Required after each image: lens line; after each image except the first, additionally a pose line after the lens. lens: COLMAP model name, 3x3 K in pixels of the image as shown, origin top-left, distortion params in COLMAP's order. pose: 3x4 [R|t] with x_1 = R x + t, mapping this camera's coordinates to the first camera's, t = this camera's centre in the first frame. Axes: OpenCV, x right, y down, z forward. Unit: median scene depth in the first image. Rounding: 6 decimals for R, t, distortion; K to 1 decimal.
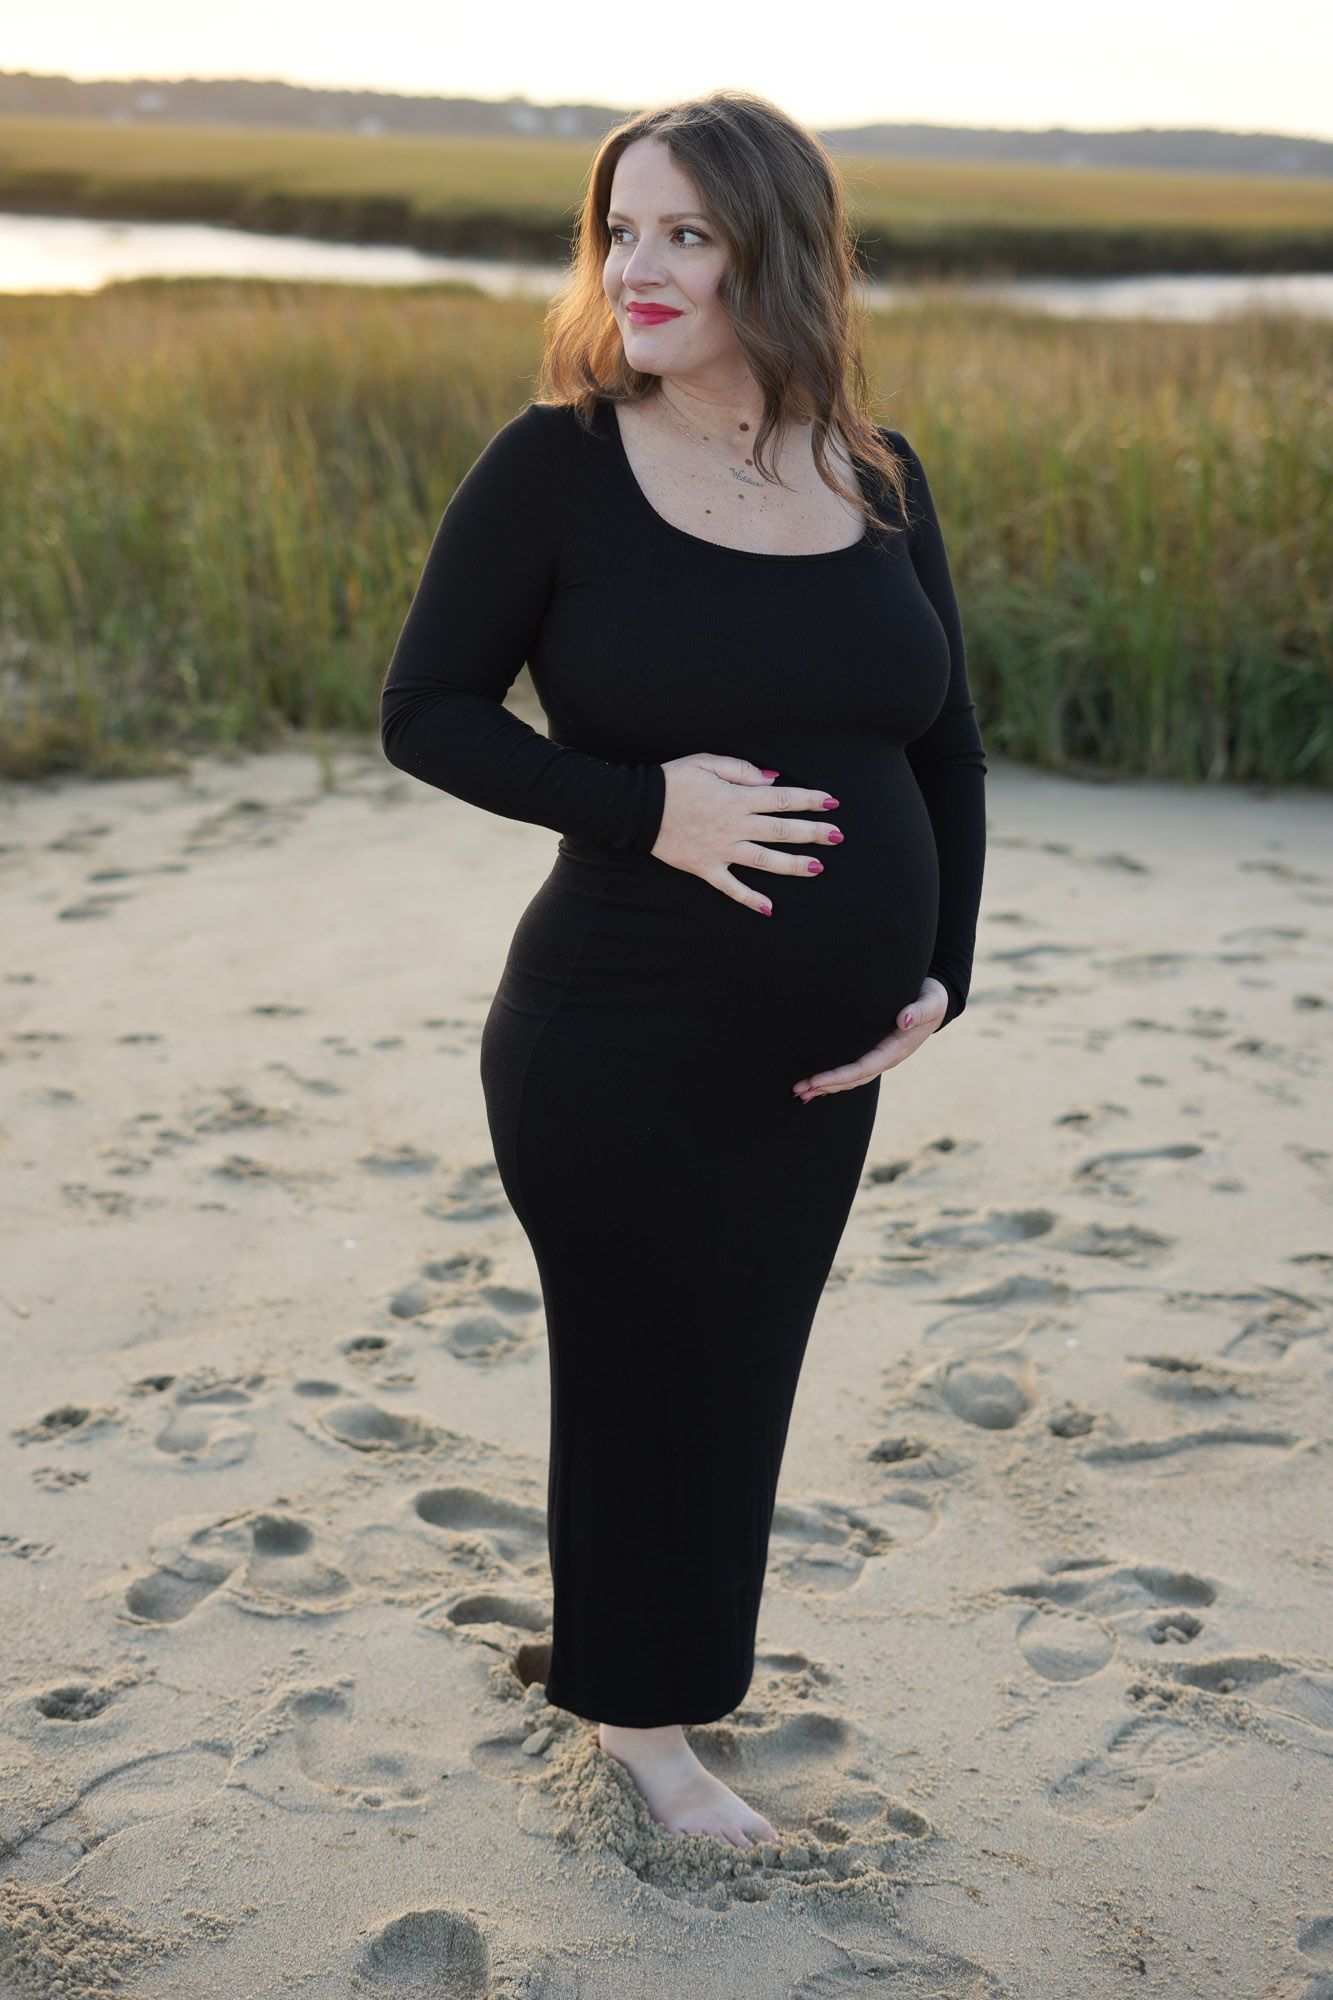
lens RADIAL K [[2901.1, 0, 652.5], [0, 2901.1, 983.3], [0, 0, 1]] dist [-0.029121, 0.000000]
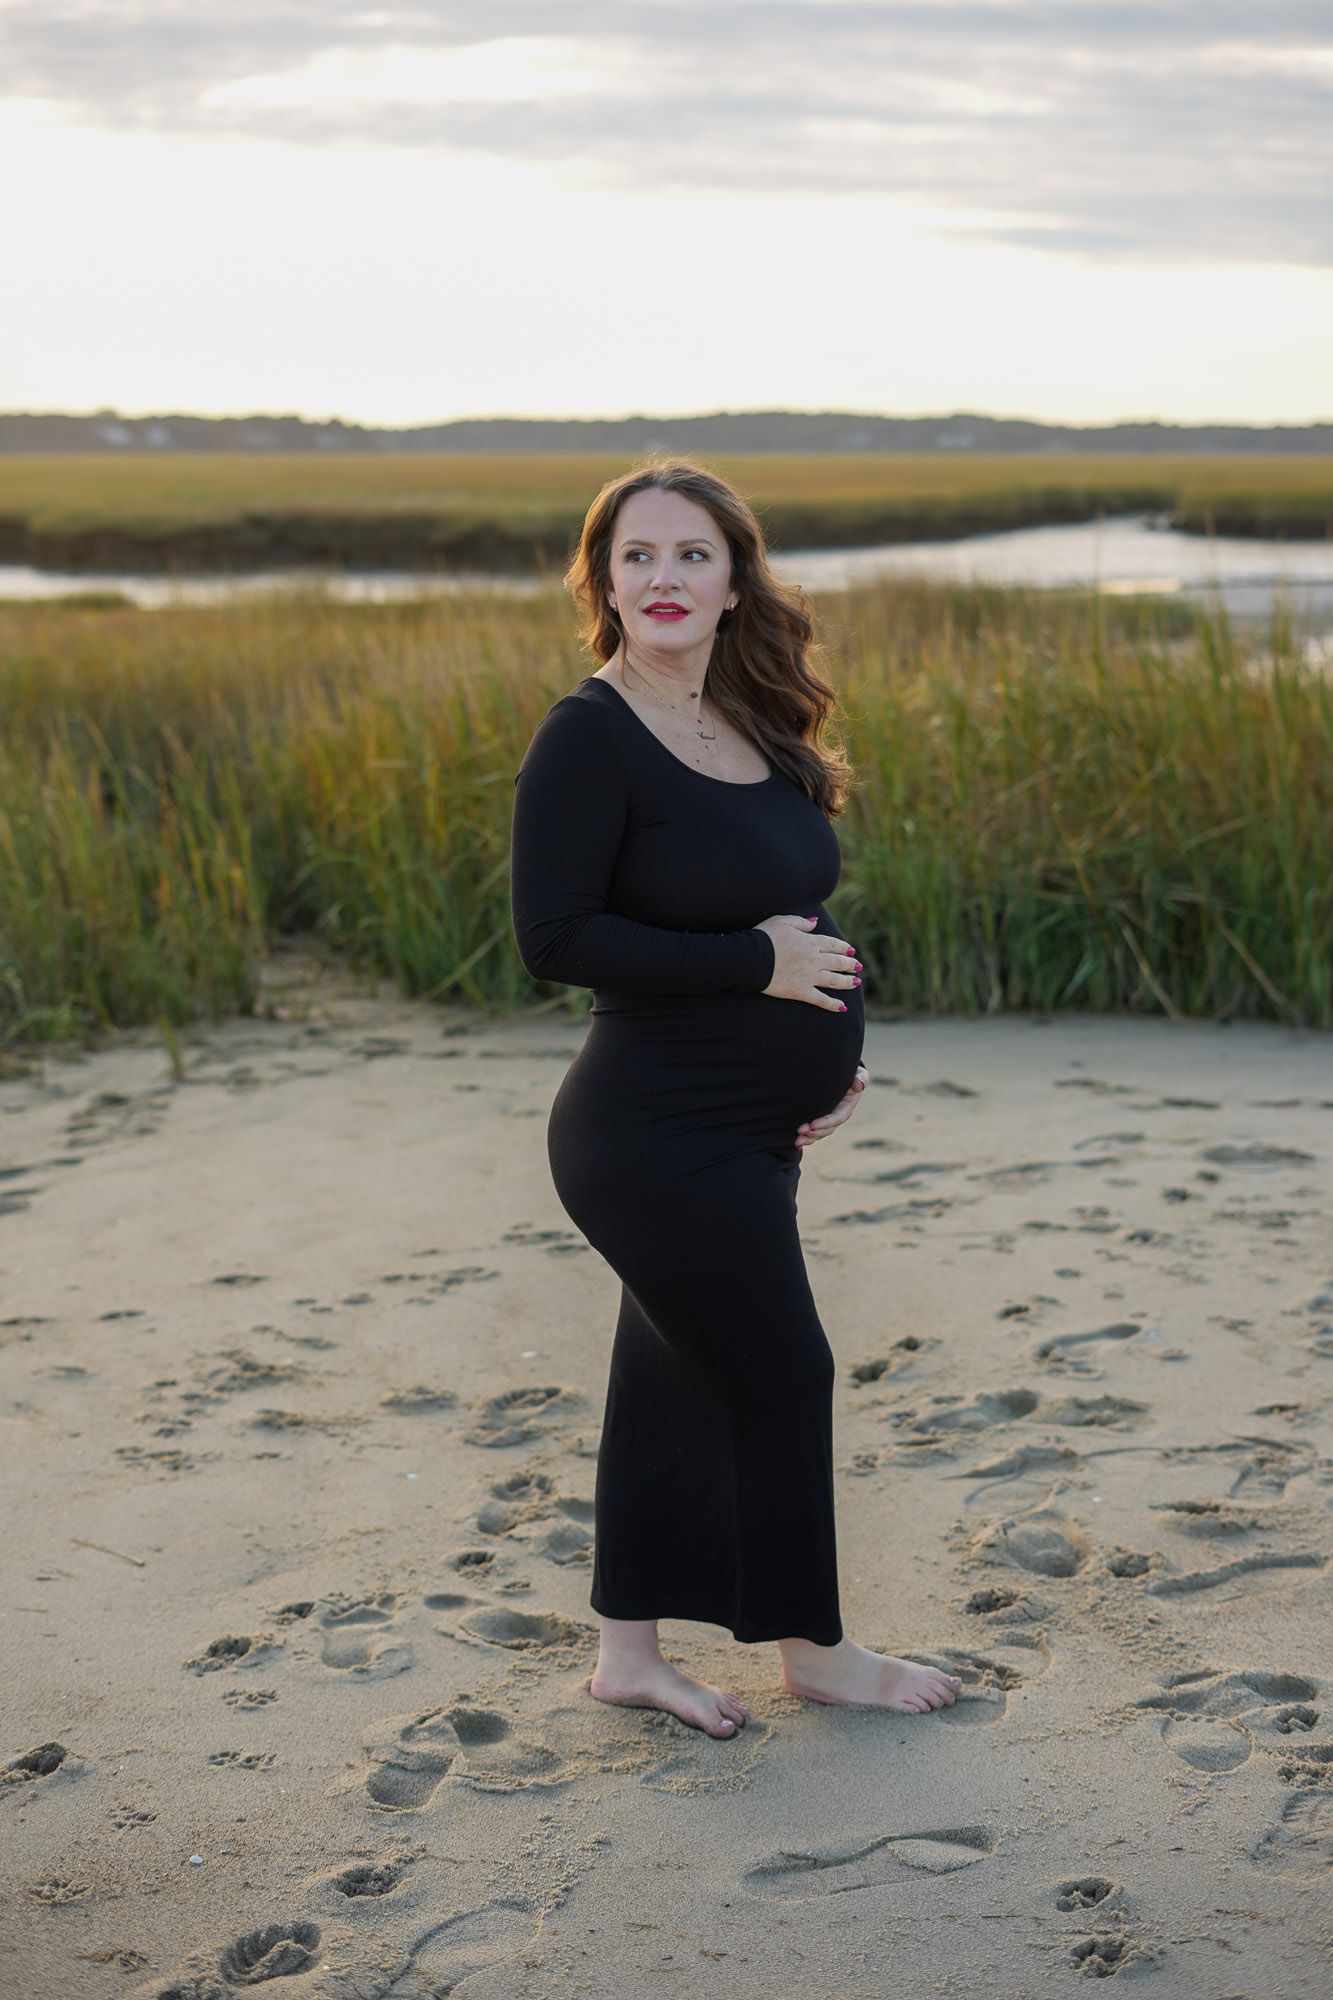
lens RADIAL K [[2901.1, 0, 653.3], [0, 2901.1, 915.8], [0, 0, 1]] dist [-0.029121, 0.000000]
pose [[0.988904, -0.067324, 0.132427, -0.165862], [0.082717, 0.989985, -0.114401, 0.017156], [-0.123398, 0.124085, 0.984569, -0.102418]]
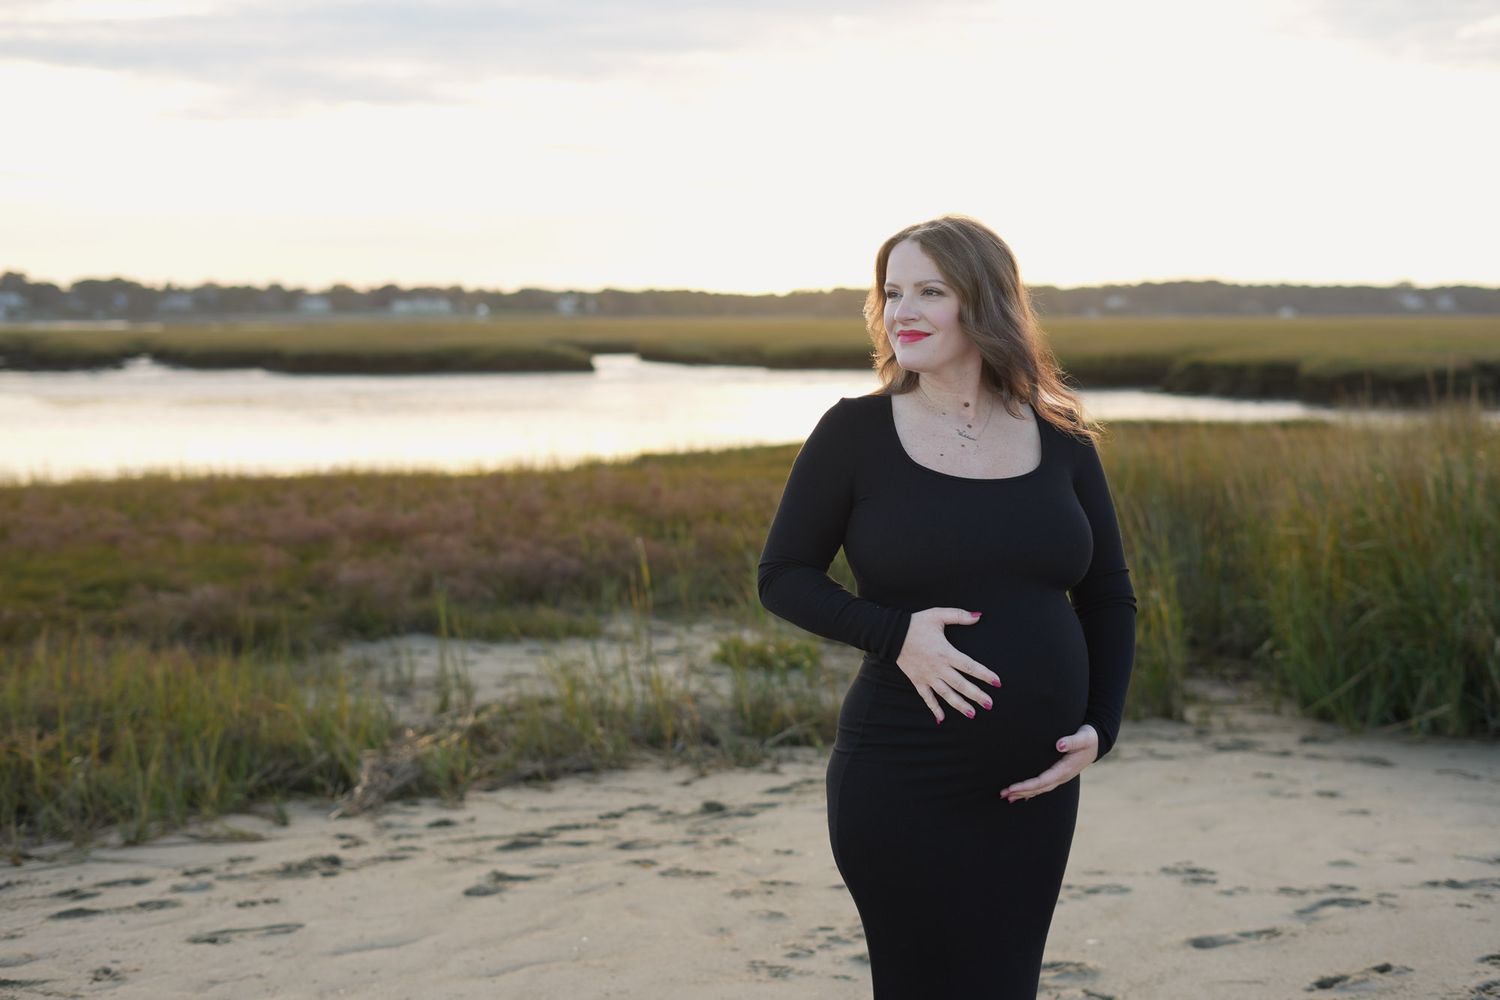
lens RADIAL K [[2302.5, 0, 733.9], [0, 2302.5, 497.6], [0, 0, 1]] dist [-0.034100, 0.000000]
pose [[0.944096, -0.024196, -0.328780, 0.223411], [-0.045449, 0.978227, -0.202499, 0.092715], [0.326522, 0.206121, 0.922441, -0.179363]]
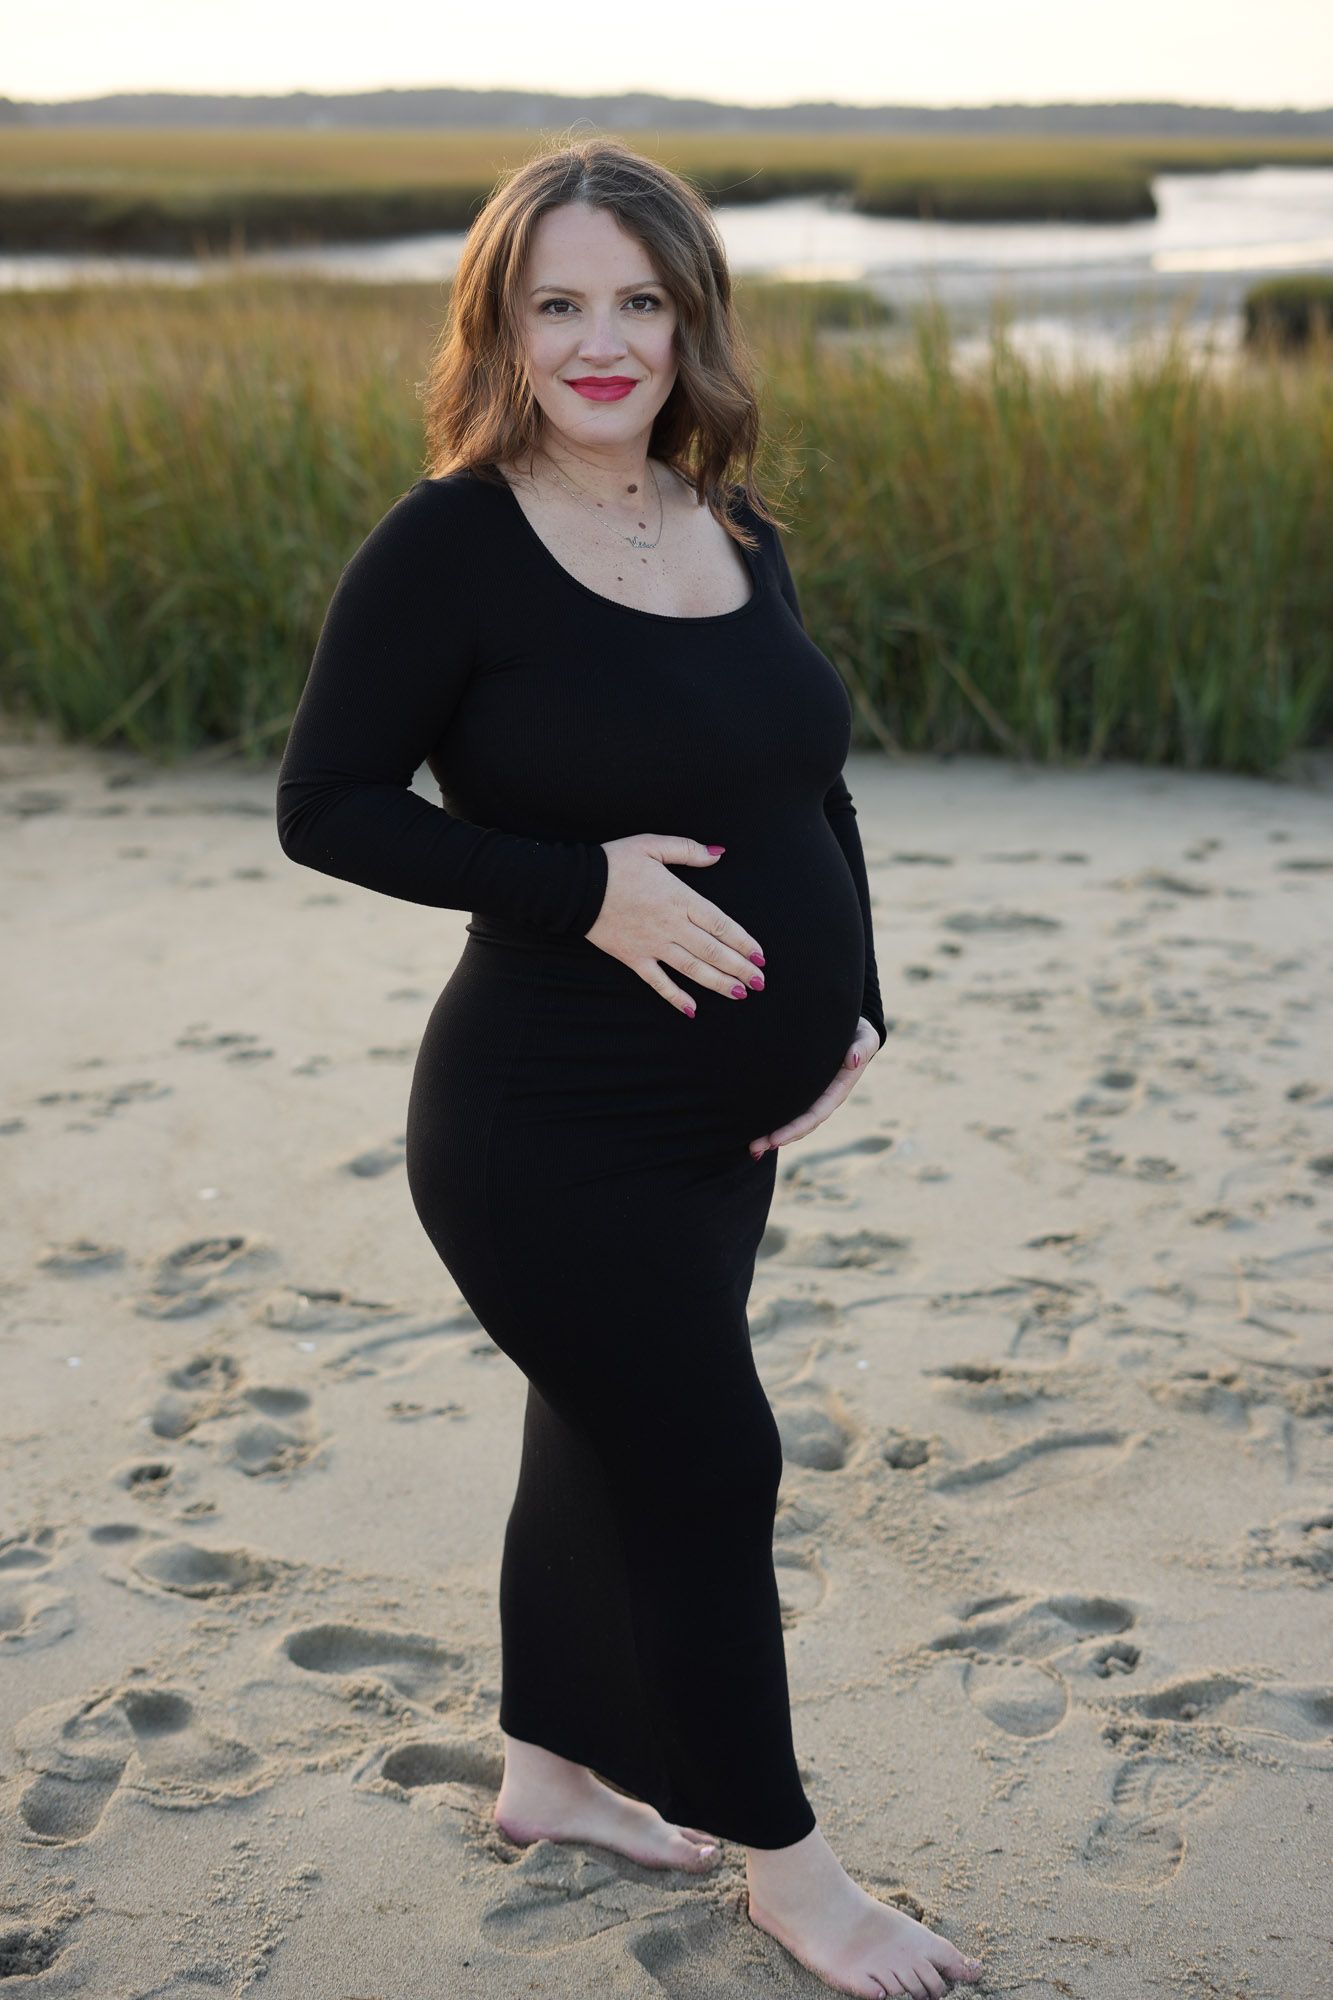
lens RADIAL K [[2901.1, 0, 667.6], [0, 2901.1, 963.1], [0, 0, 1]] dist [-0.029121, 0.000000]
pose [[0.966378, -0.106812, 0.233892, -0.142547], [0.105609, 0.994250, 0.017700, -0.037192], [-0.234437, 0.007596, 0.972102, 0.070263]]
